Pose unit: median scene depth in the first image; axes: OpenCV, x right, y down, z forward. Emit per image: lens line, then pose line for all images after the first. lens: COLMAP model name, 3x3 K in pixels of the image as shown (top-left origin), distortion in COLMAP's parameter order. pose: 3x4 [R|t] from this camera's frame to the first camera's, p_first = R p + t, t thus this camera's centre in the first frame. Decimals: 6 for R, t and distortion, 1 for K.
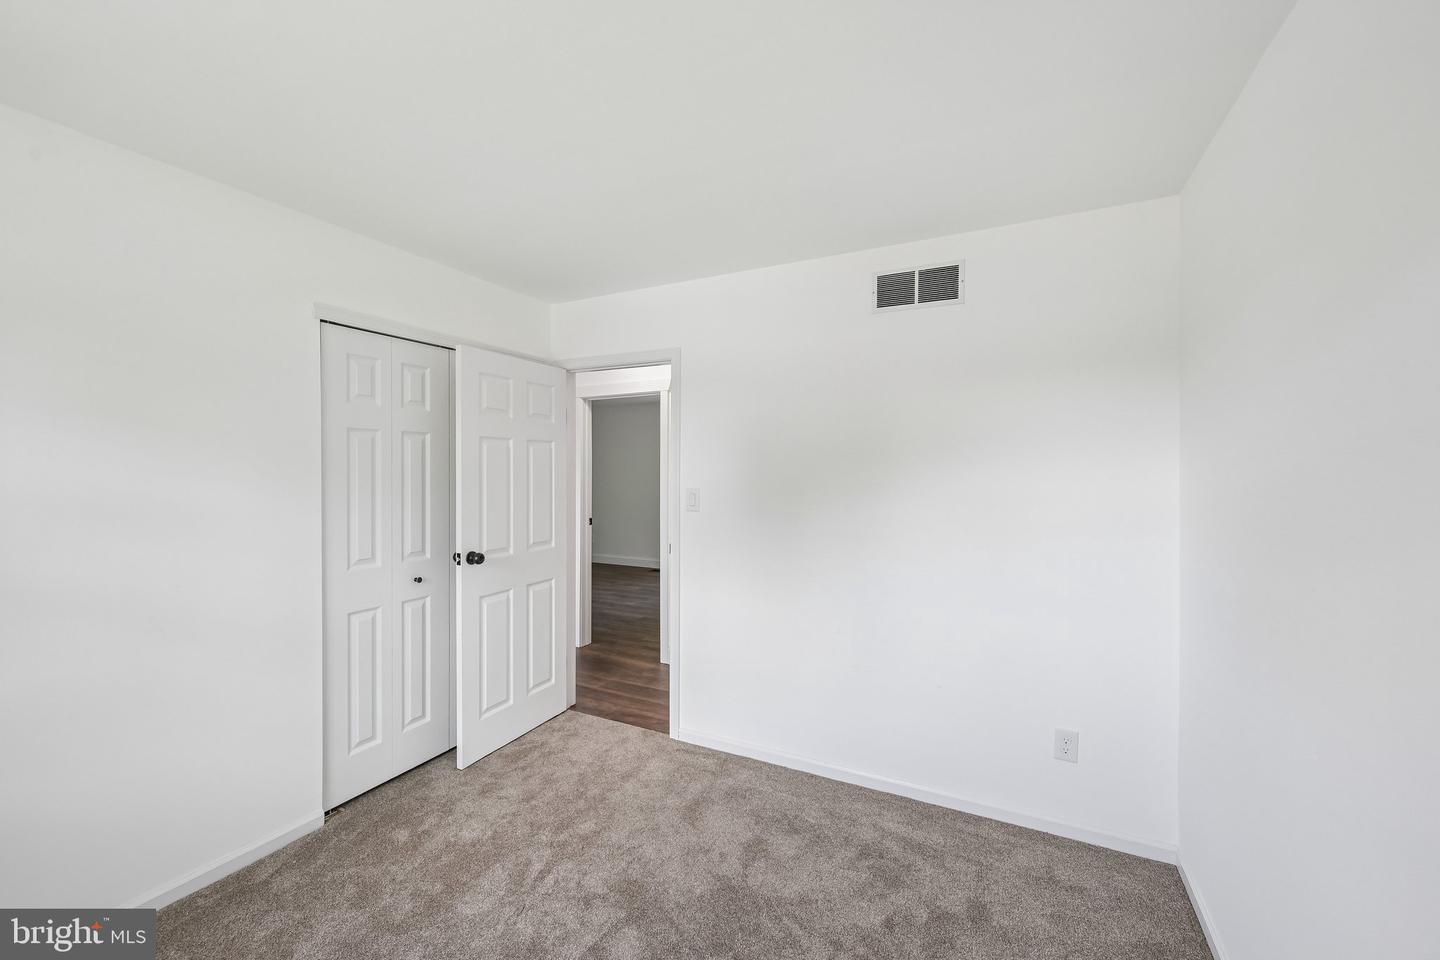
lens RADIAL K [[577.1, 0, 720.0], [0, 577.1, 480.0], [0, 0, 1]] dist [0.000687, 0.000024]
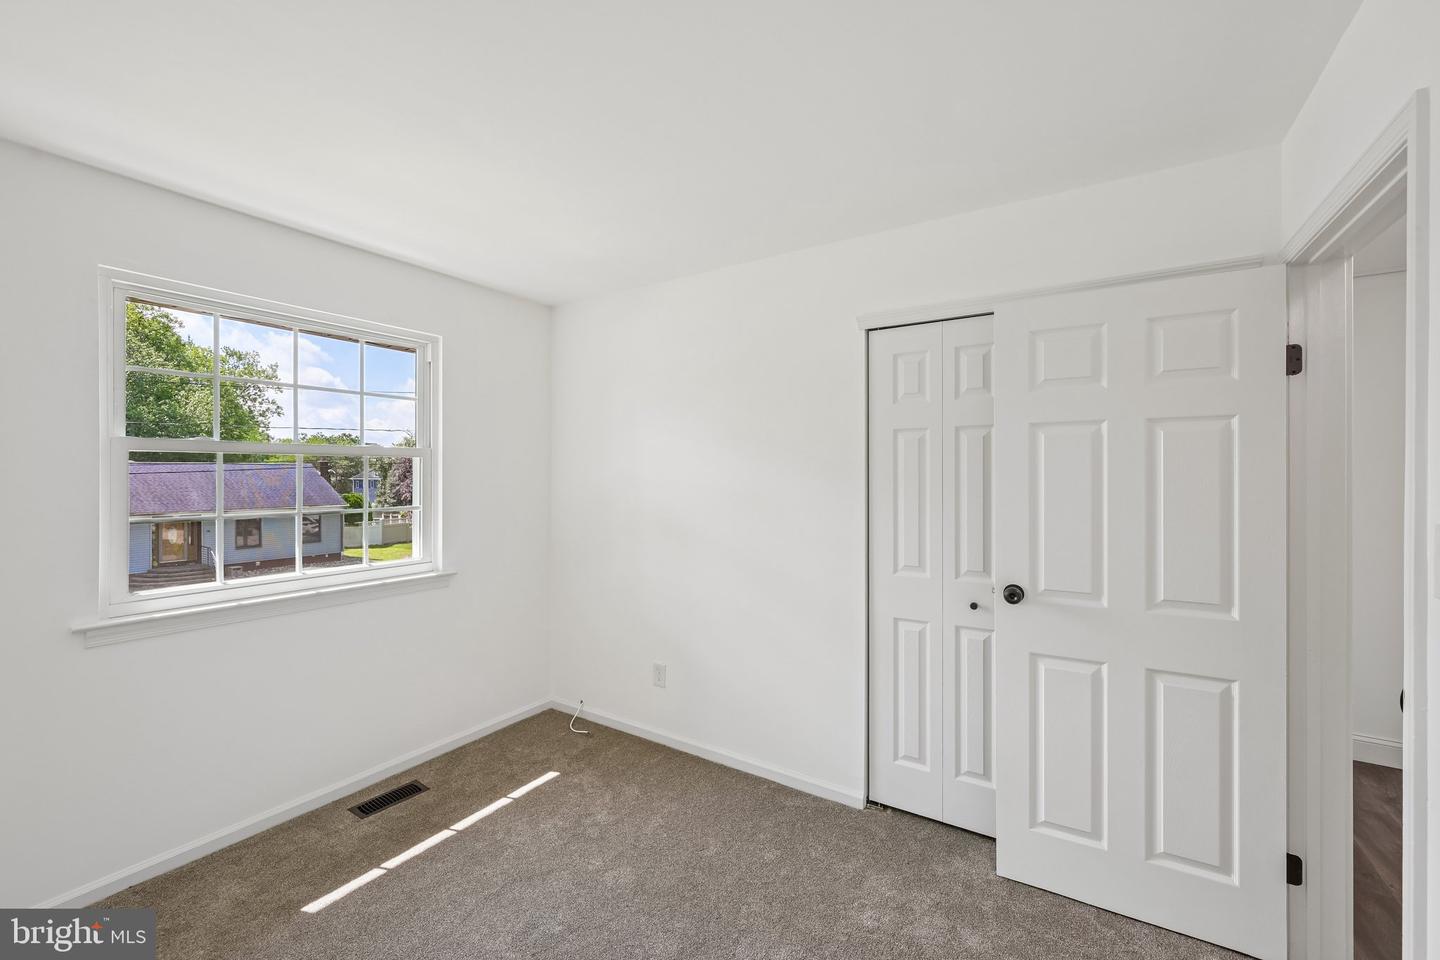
lens RADIAL K [[577.1, 0, 720.0], [0, 577.1, 480.0], [0, 0, 1]] dist [0.000687, 0.000024]
pose [[-0.106347, 0.007010, -0.994304, 0.345678], [-0.013973, 0.999866, 0.008543, -0.007884], [0.994231, 0.014802, -0.106235, 0.759411]]
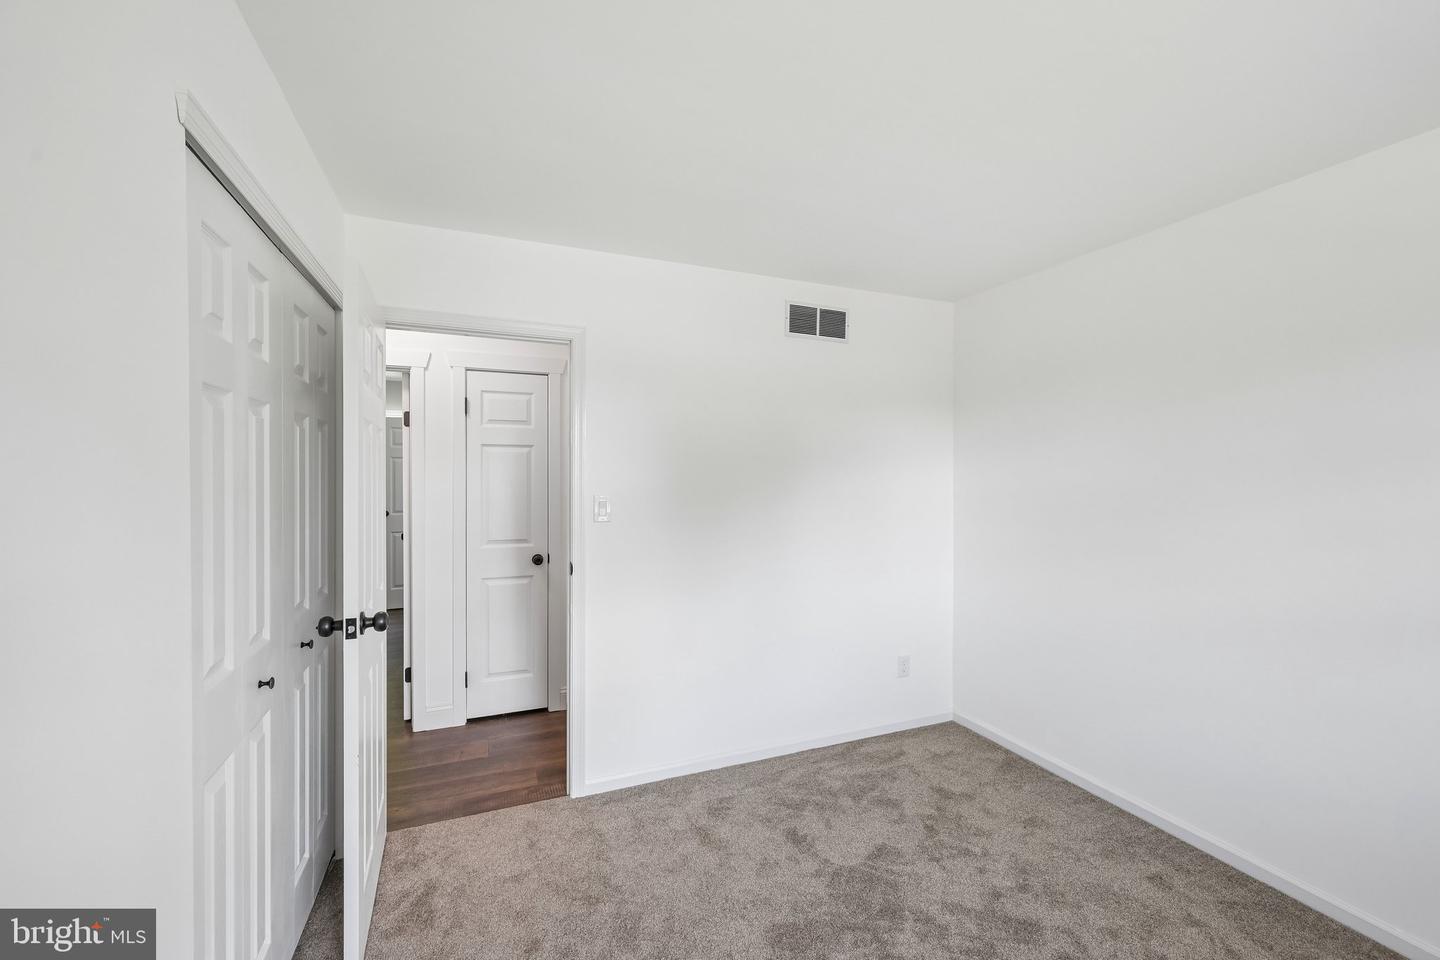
lens RADIAL K [[577.1, 0, 720.0], [0, 577.1, 480.0], [0, 0, 1]] dist [0.000687, 0.000024]
pose [[0.648537, -0.009153, 0.761128, -0.684480], [0.010793, 0.999938, 0.002828, -0.009082], [-0.761107, 0.006381, 0.648595, 0.361168]]
